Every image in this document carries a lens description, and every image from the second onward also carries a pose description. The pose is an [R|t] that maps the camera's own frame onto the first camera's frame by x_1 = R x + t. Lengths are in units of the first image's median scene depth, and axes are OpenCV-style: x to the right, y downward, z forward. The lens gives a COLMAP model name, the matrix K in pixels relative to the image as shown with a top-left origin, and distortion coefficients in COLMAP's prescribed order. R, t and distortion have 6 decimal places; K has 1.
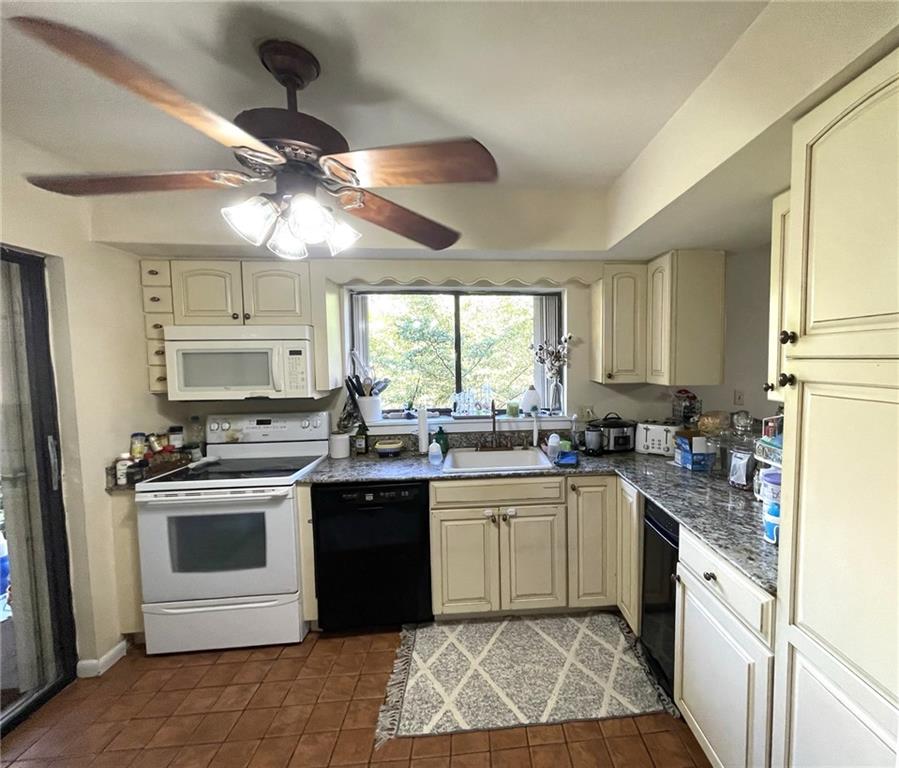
lens RADIAL K [[413.6, 0, 512.6], [0, 413.6, 386.3], [0, 0, 1]] dist [-0.000634, 0.001118]
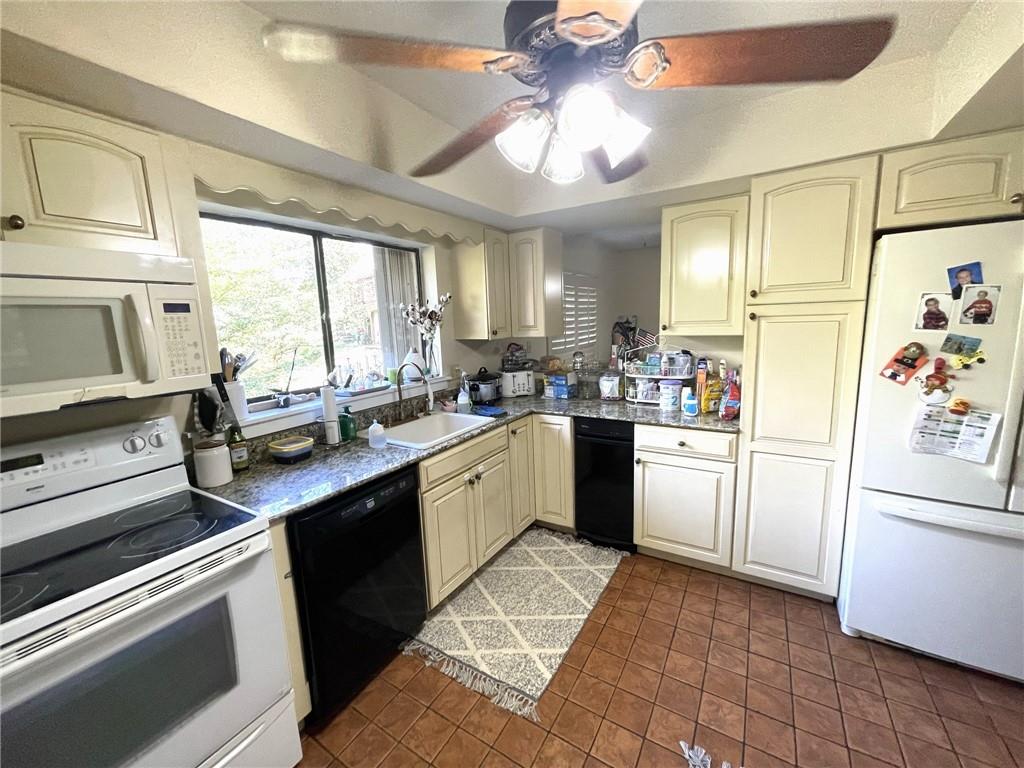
lens RADIAL K [[412.1, 0, 511.1], [0, 412.1, 382.9], [0, 0, 1]] dist [-0.001474, 0.000862]
pose [[0.606257, -0.135973, 0.783559, -0.713937], [0.085128, 0.990710, 0.106055, -0.003943], [-0.790700, 0.002407, 0.612199, 0.329889]]
